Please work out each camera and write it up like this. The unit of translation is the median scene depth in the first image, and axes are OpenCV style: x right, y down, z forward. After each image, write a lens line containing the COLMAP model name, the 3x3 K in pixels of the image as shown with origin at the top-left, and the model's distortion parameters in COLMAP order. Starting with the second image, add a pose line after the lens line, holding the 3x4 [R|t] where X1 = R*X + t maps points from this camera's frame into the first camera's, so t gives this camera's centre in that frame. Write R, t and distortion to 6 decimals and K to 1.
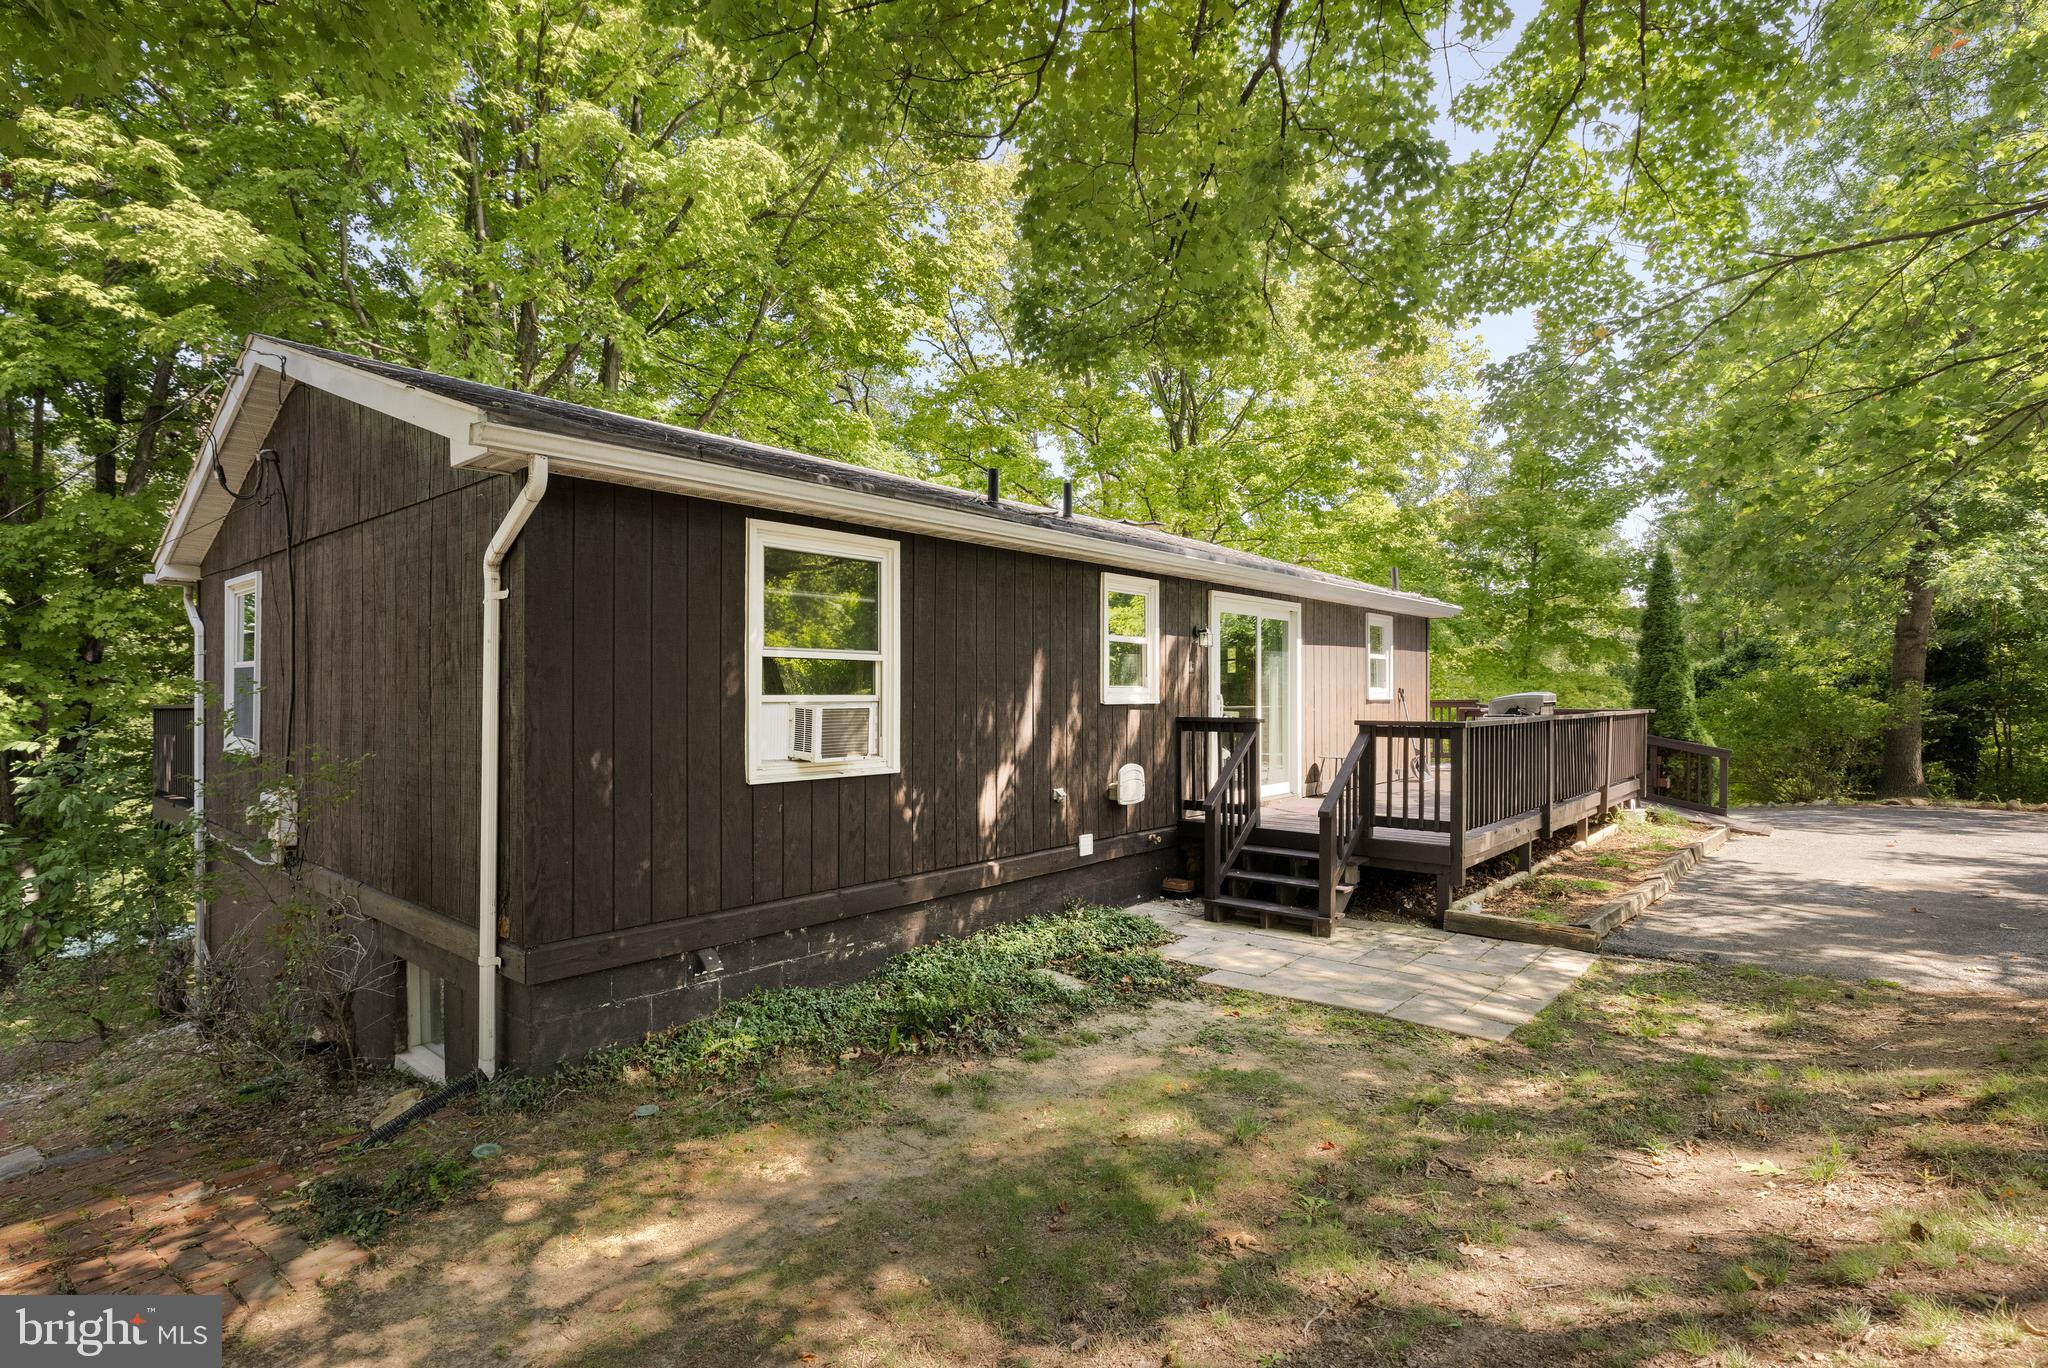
lens RADIAL K [[1004.3, 0, 1029.8], [0, 1004.3, 690.9], [0, 0, 1]] dist [-0.007986, 0.003141]
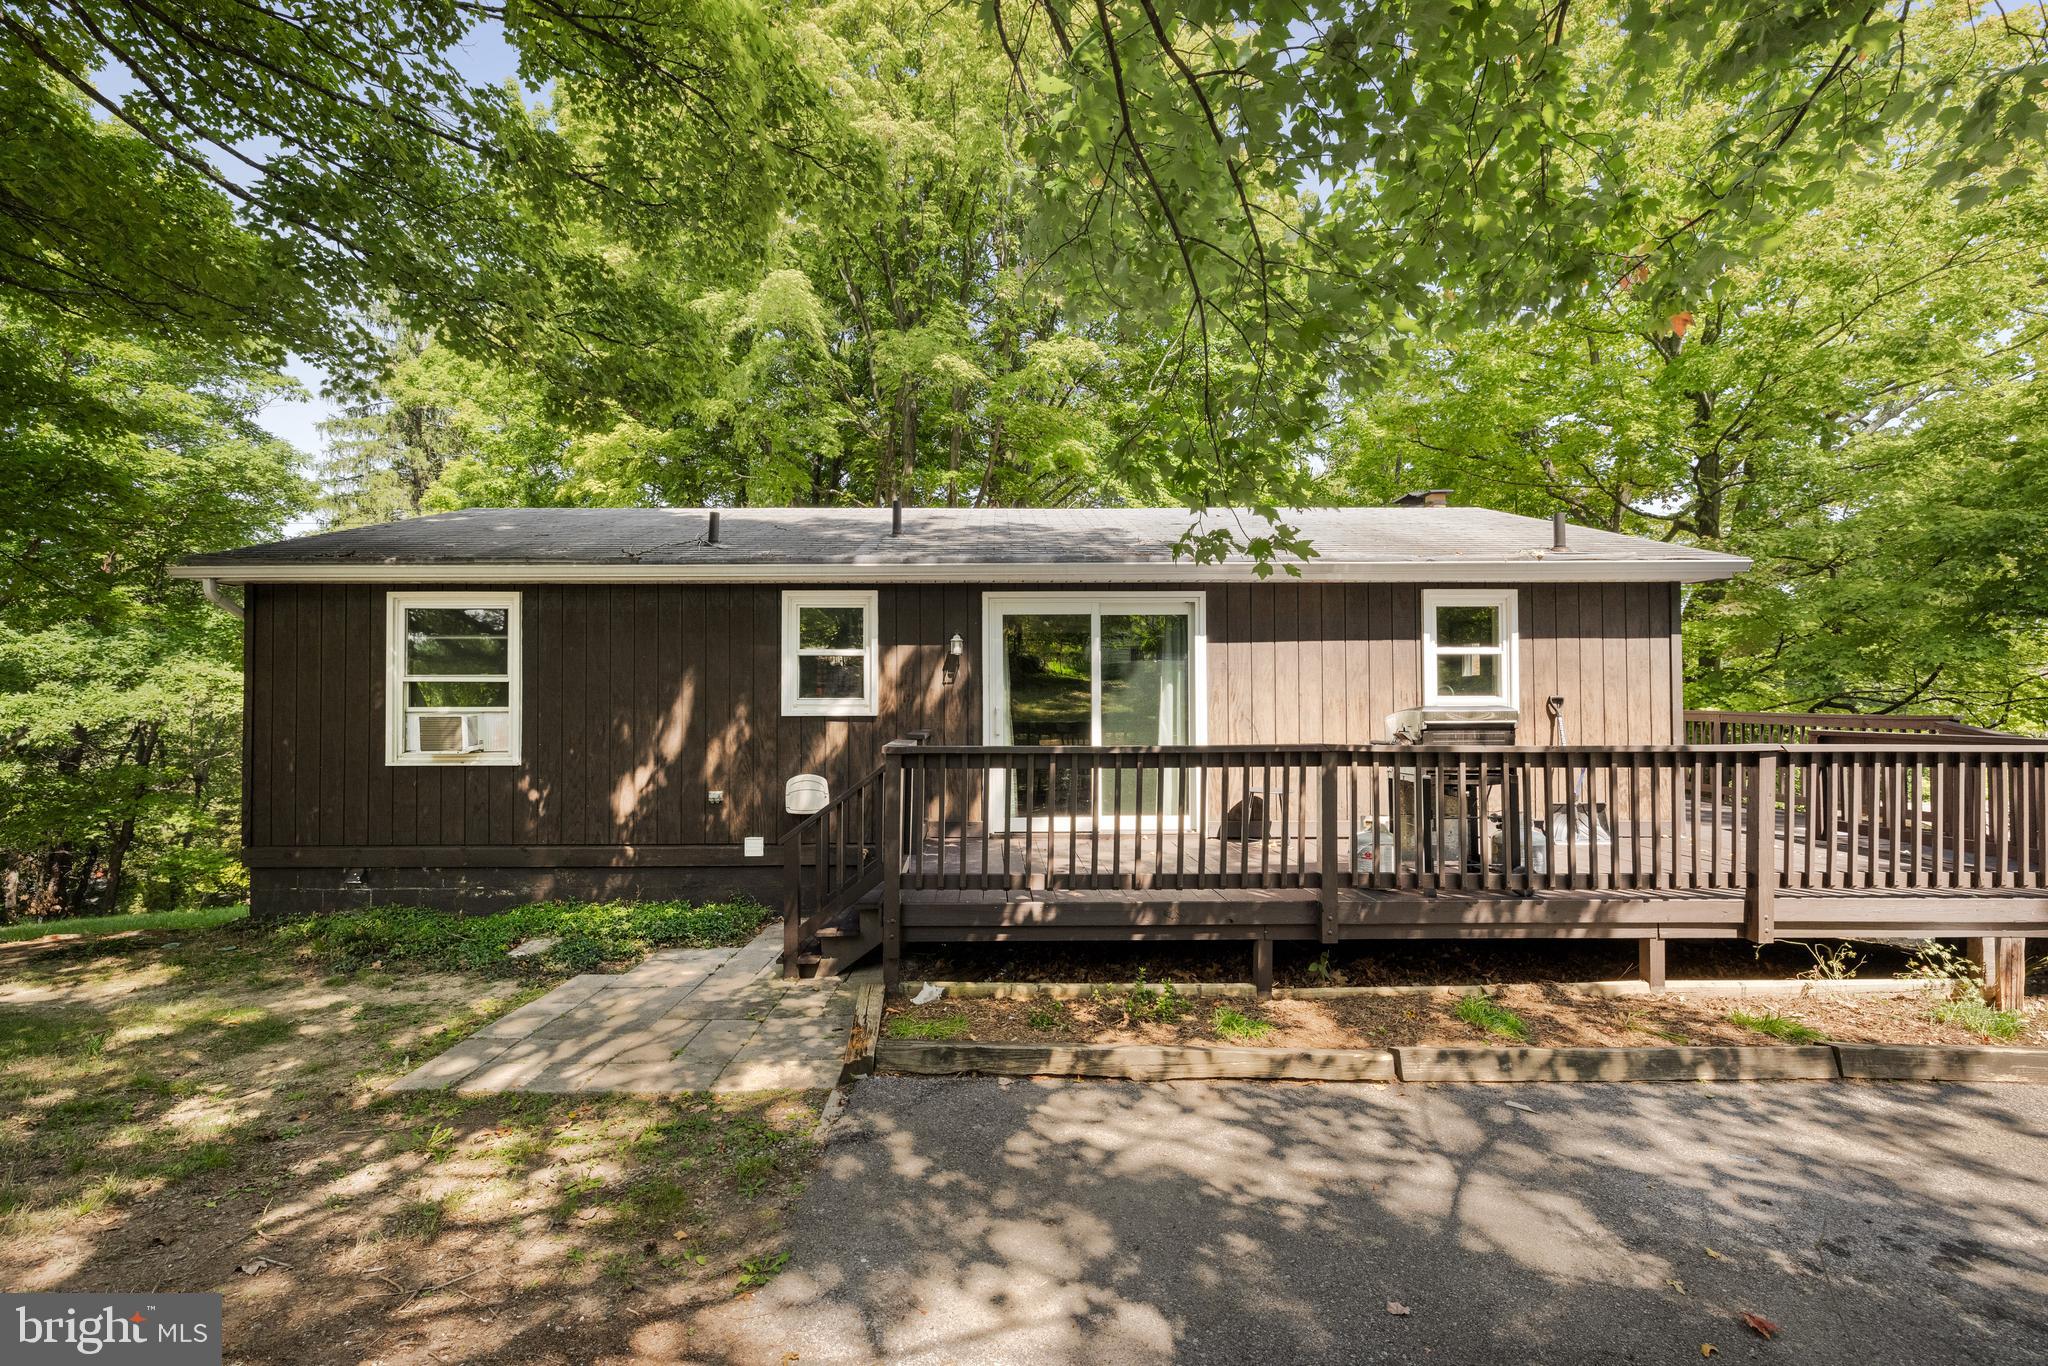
lens RADIAL K [[894.1, 0, 1029.1], [0, 894.1, 685.6], [0, 0, 1]] dist [0.005482, 0.001512]
pose [[0.647344, -0.010171, -0.762130, 1.189115], [0.002828, 0.999936, -0.010942, -0.009517], [0.762193, 0.004927, 0.647331, 0.732943]]
